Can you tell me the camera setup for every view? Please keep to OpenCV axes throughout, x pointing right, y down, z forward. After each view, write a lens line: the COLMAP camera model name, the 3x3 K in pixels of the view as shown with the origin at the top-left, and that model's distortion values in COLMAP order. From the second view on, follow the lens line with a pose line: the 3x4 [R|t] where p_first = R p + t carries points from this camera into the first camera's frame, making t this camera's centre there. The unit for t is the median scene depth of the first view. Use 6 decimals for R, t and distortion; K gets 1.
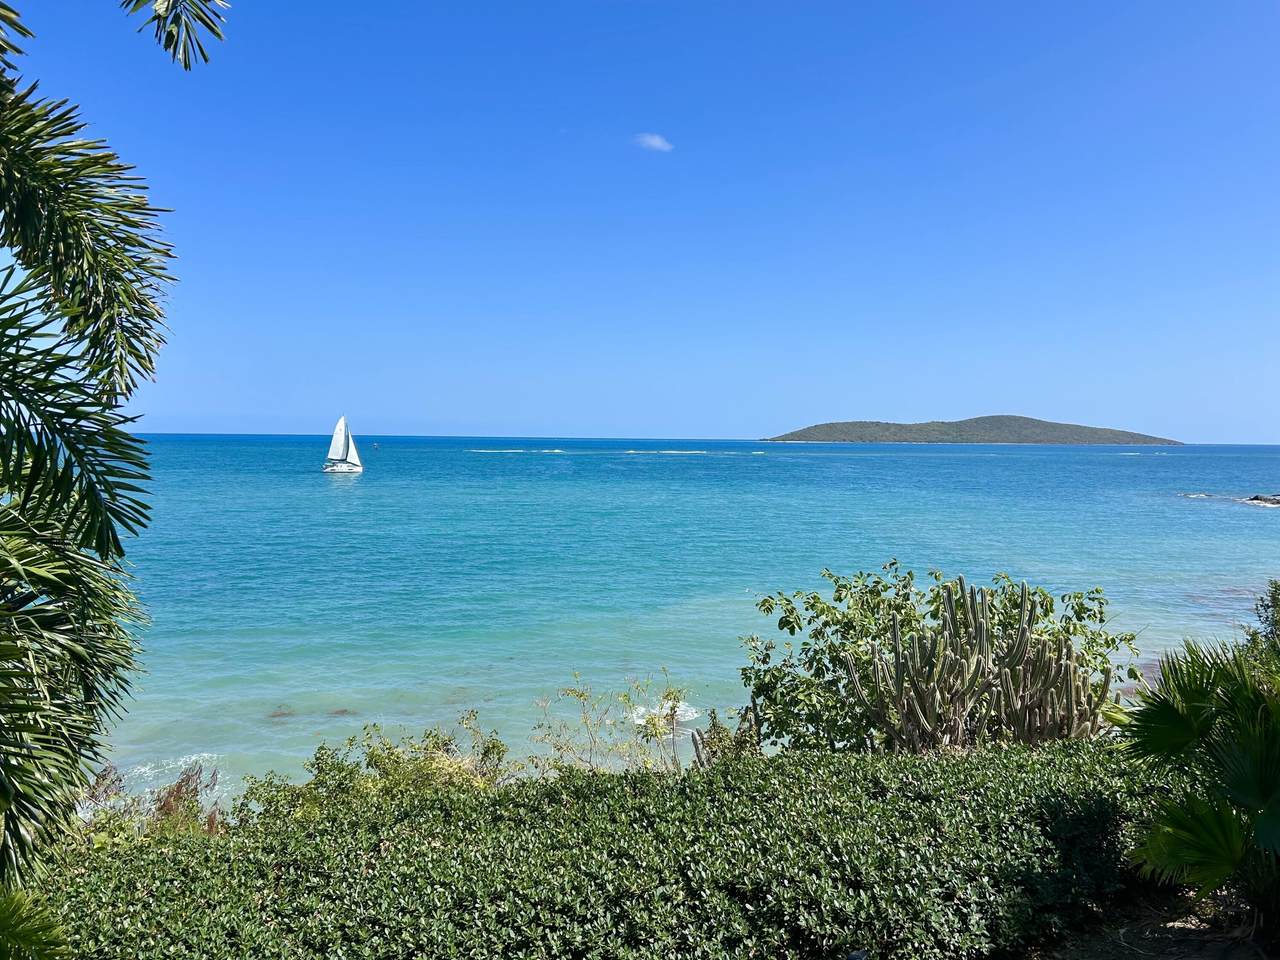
lens RADIAL K [[963.7, 0, 640.0], [0, 963.7, 480.0], [0, 0, 1]] dist [-0.000198, -0.002615]
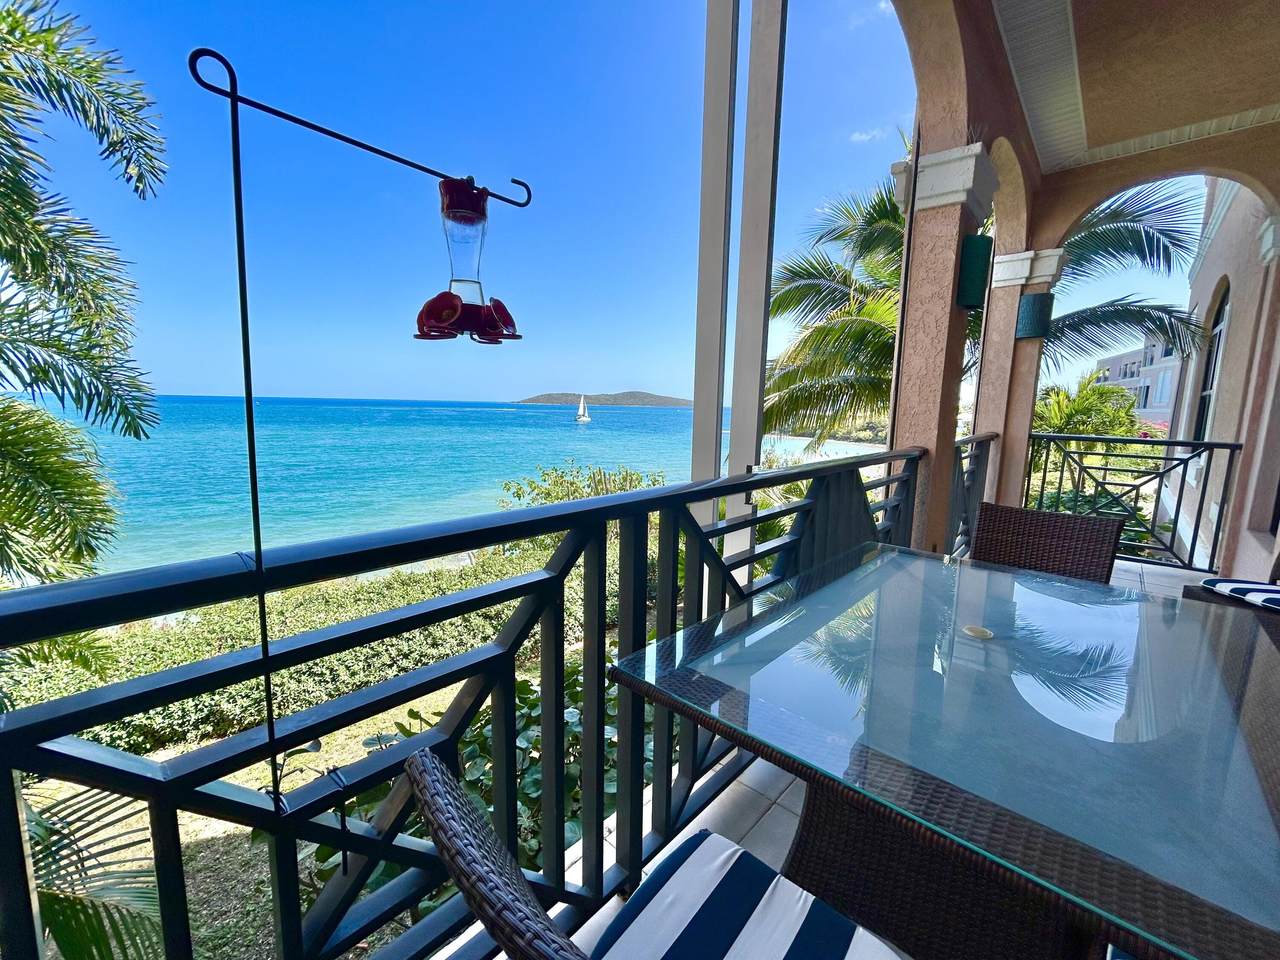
lens RADIAL K [[518.1, 0, 637.0], [0, 518.1, 477.3], [0, 0, 1]] dist [-0.000768, 0.000552]
pose [[0.935766, -0.041810, 0.350135, 0.022541], [0.006839, 0.994911, 0.100526, 0.015971], [-0.352556, -0.091674, 0.931289, -0.136152]]
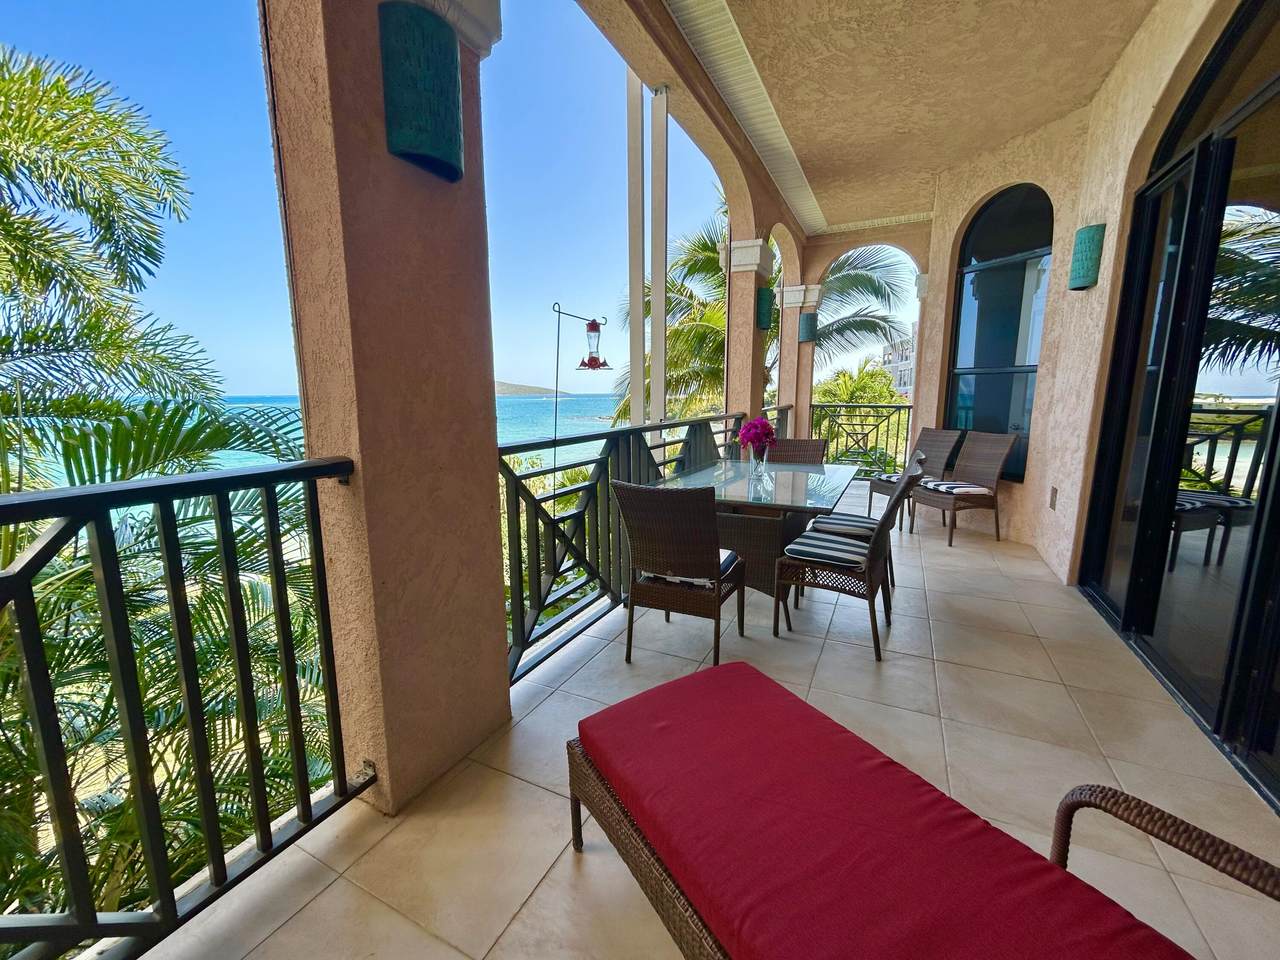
lens RADIAL K [[516.3, 0, 640.0], [0, 516.3, 480.0], [0, 0, 1]] dist [0.003314, 0.000271]
pose [[0.800650, -0.117056, 0.587586, -0.145625], [0.044162, 0.989591, 0.136967, 0.024026], [-0.597502, -0.083714, 0.797485, -0.304290]]
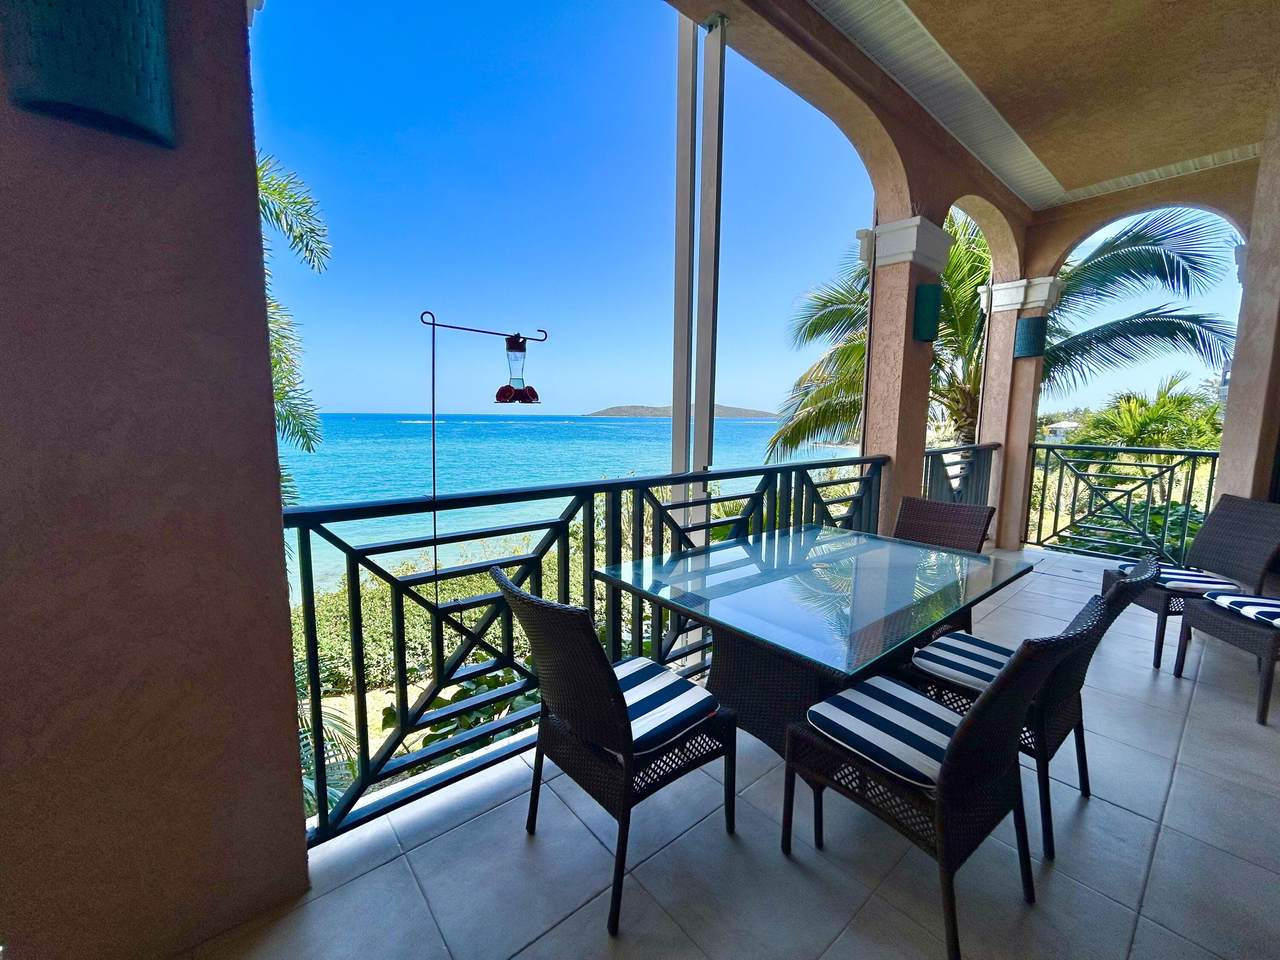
lens RADIAL K [[516.3, 0, 640.0], [0, 516.3, 480.0], [0, 0, 1]] dist [0.003314, 0.000271]
pose [[0.972199, -0.032212, 0.231929, 0.026778], [0.013465, 0.996544, 0.081964, 0.014703], [-0.233768, -0.076563, 0.969273, -0.262813]]
